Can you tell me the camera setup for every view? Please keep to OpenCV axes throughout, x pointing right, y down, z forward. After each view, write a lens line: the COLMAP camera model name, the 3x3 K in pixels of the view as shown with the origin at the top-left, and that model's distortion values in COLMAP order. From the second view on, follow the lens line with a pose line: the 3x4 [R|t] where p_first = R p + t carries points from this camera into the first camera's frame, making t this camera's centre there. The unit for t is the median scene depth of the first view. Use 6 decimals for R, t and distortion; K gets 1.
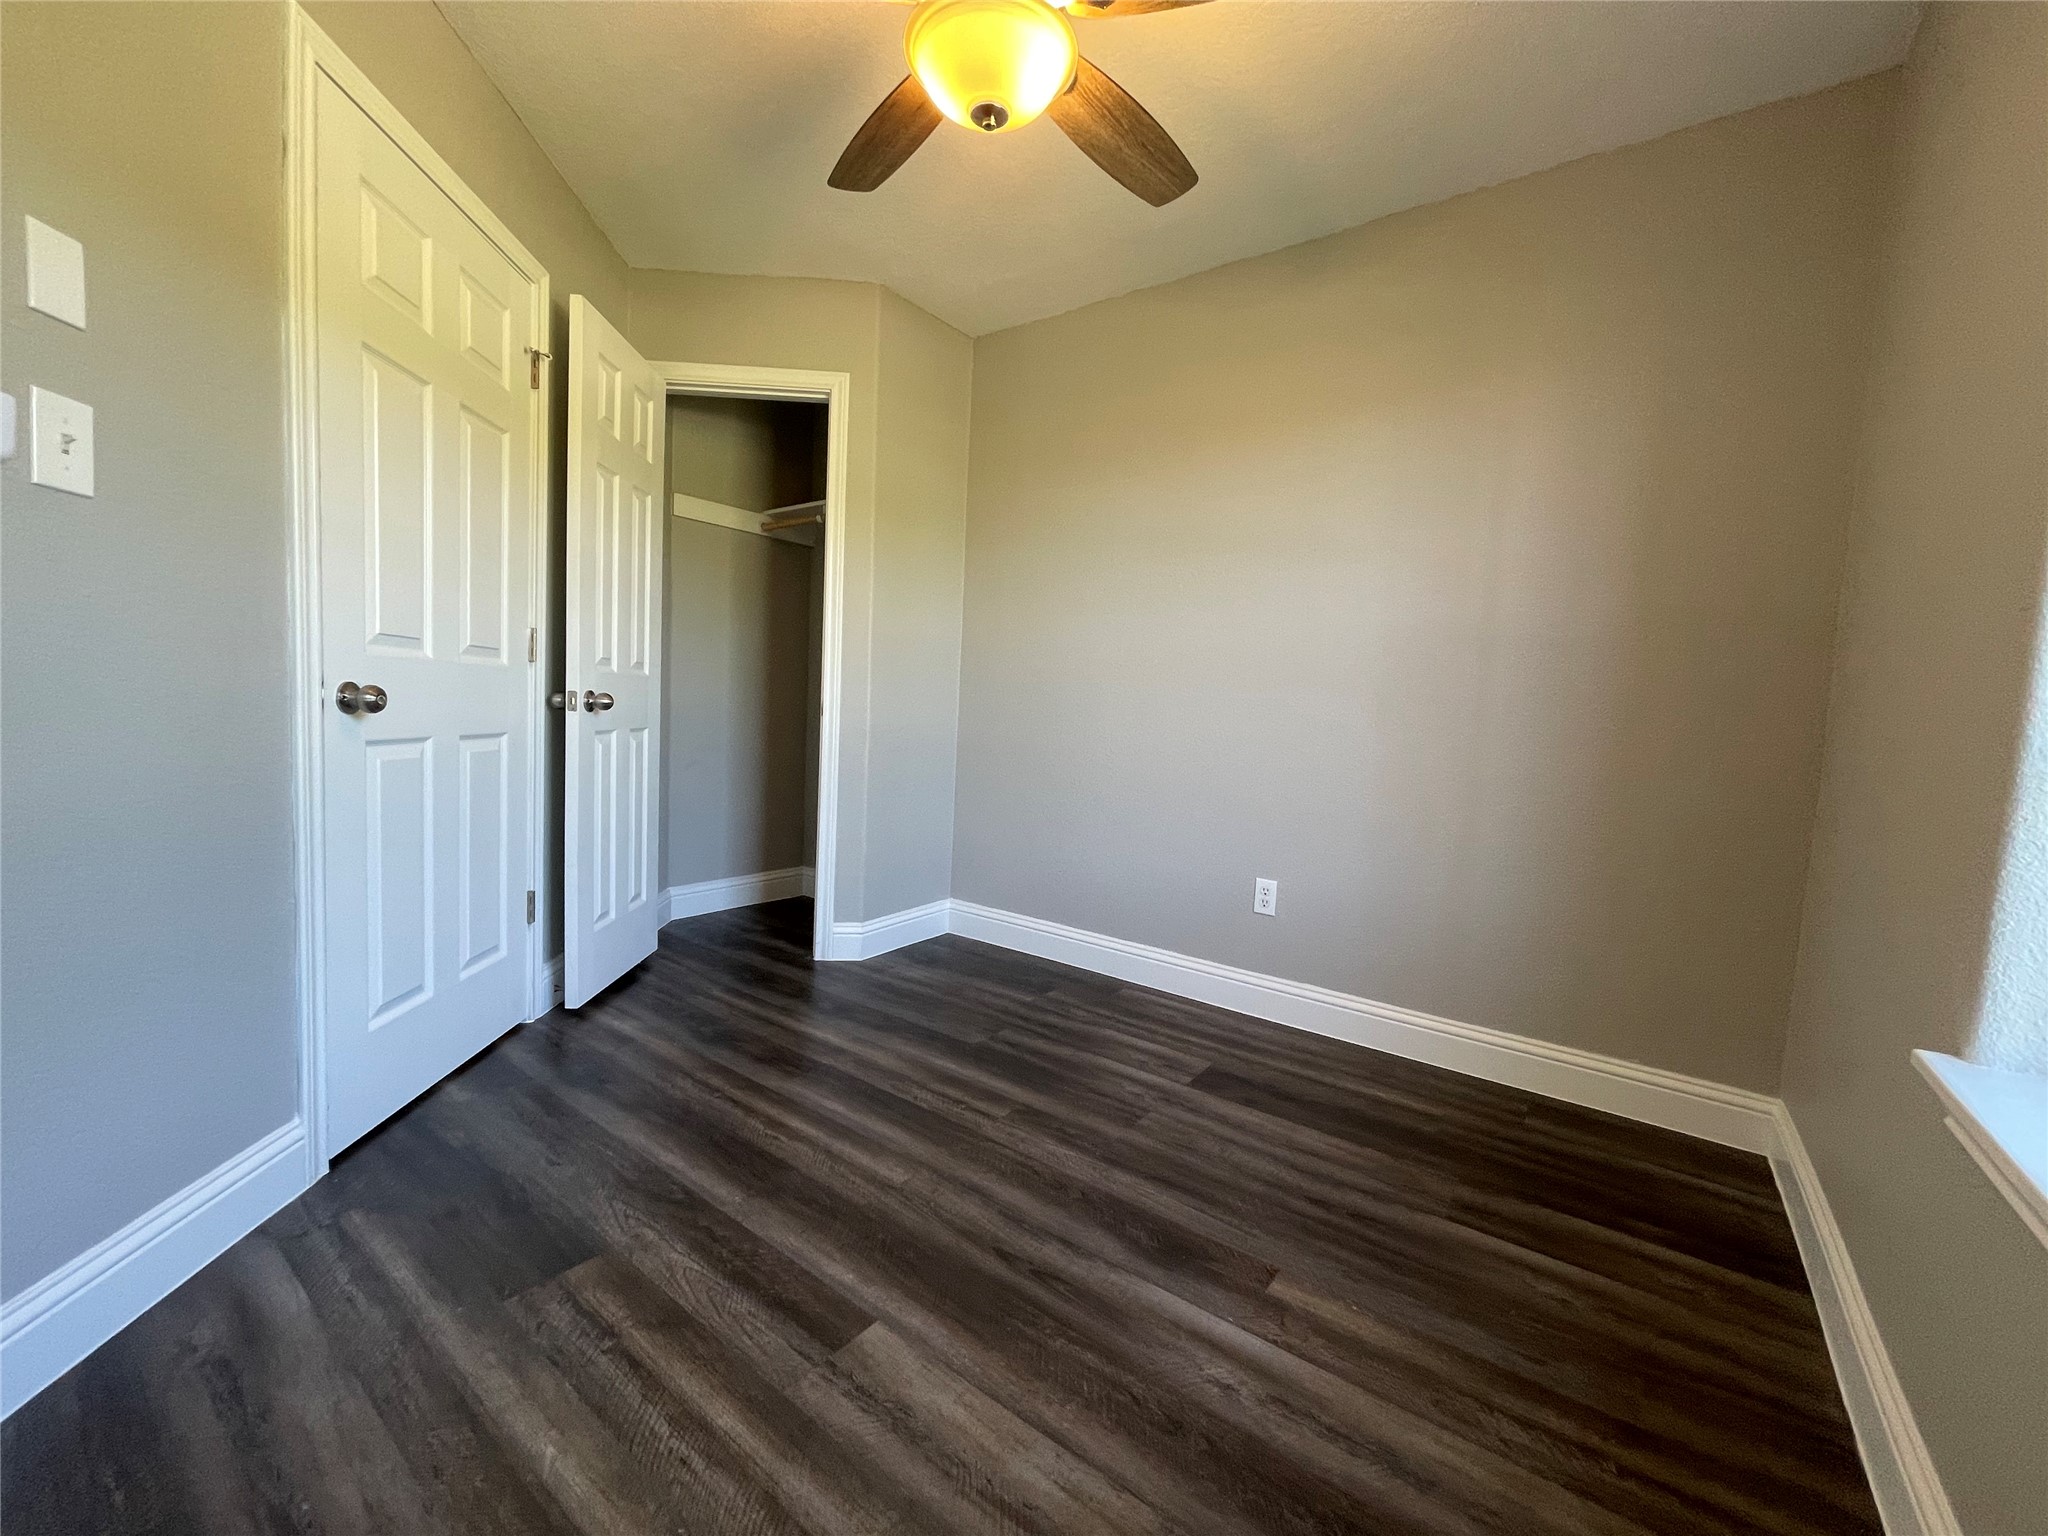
lens RADIAL K [[825.7, 0, 1024.0], [0, 825.7, 768.0], [0, 0, 1]] dist [-0.000828, 0.000083]
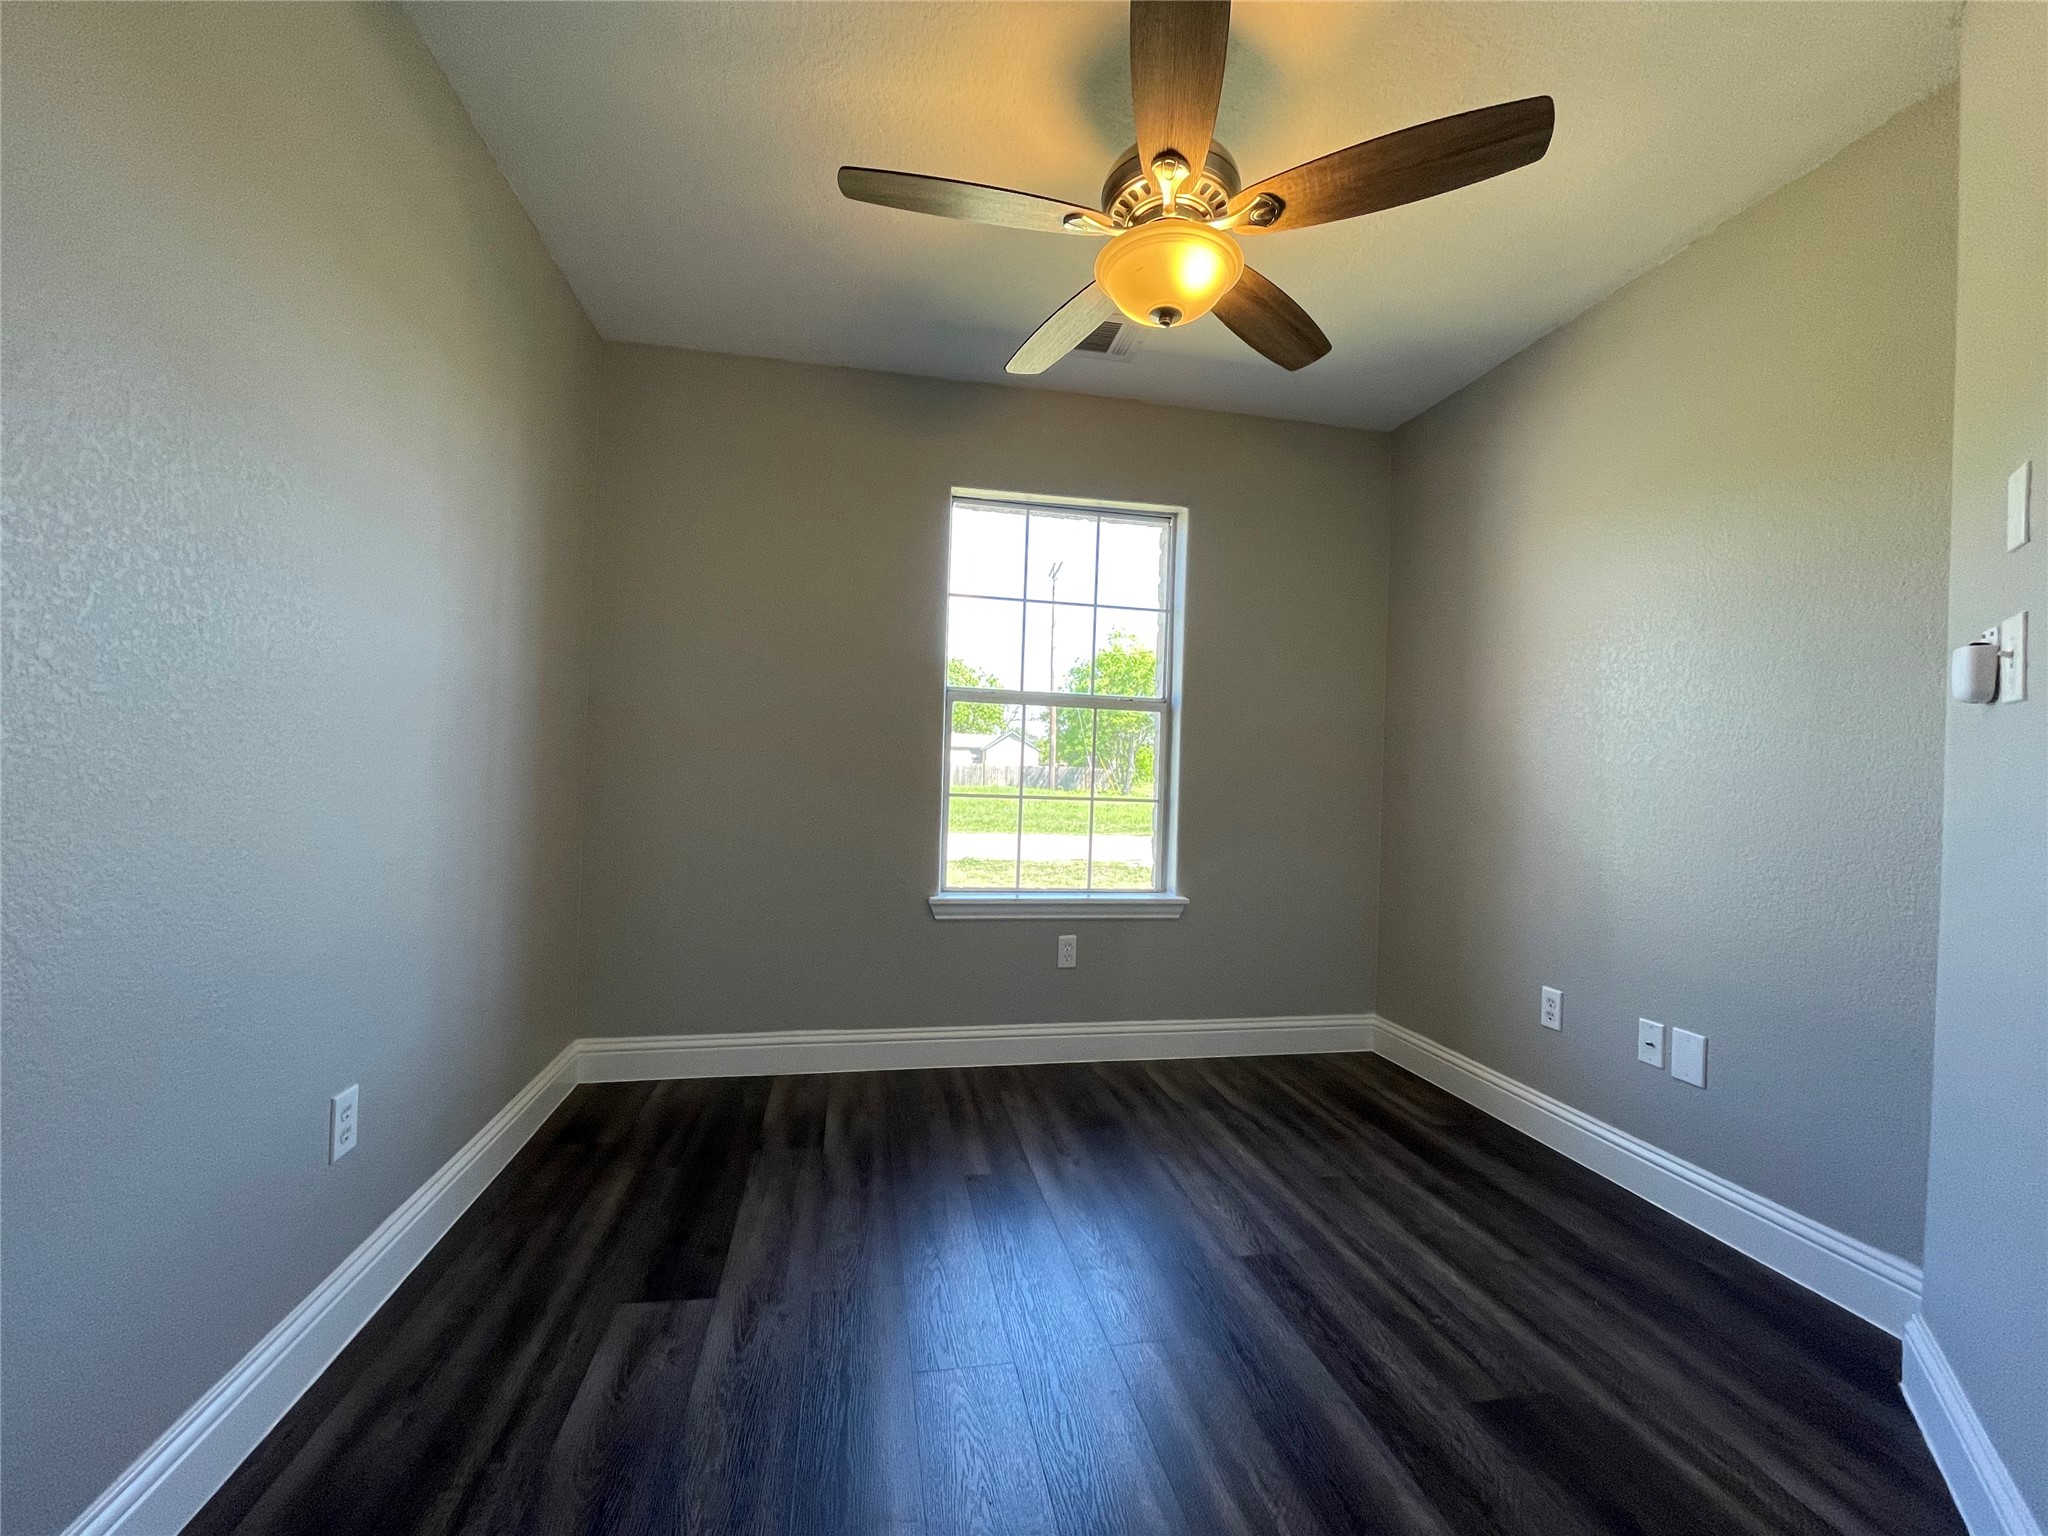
lens RADIAL K [[825.7, 0, 1024.0], [0, 825.7, 768.0], [0, 0, 1]] dist [-0.000828, 0.000083]
pose [[-0.739859, -0.064552, 0.669657, -1.639828], [-0.017041, 0.996865, 0.077266, -0.525991], [-0.672546, 0.045754, -0.738640, 4.628454]]
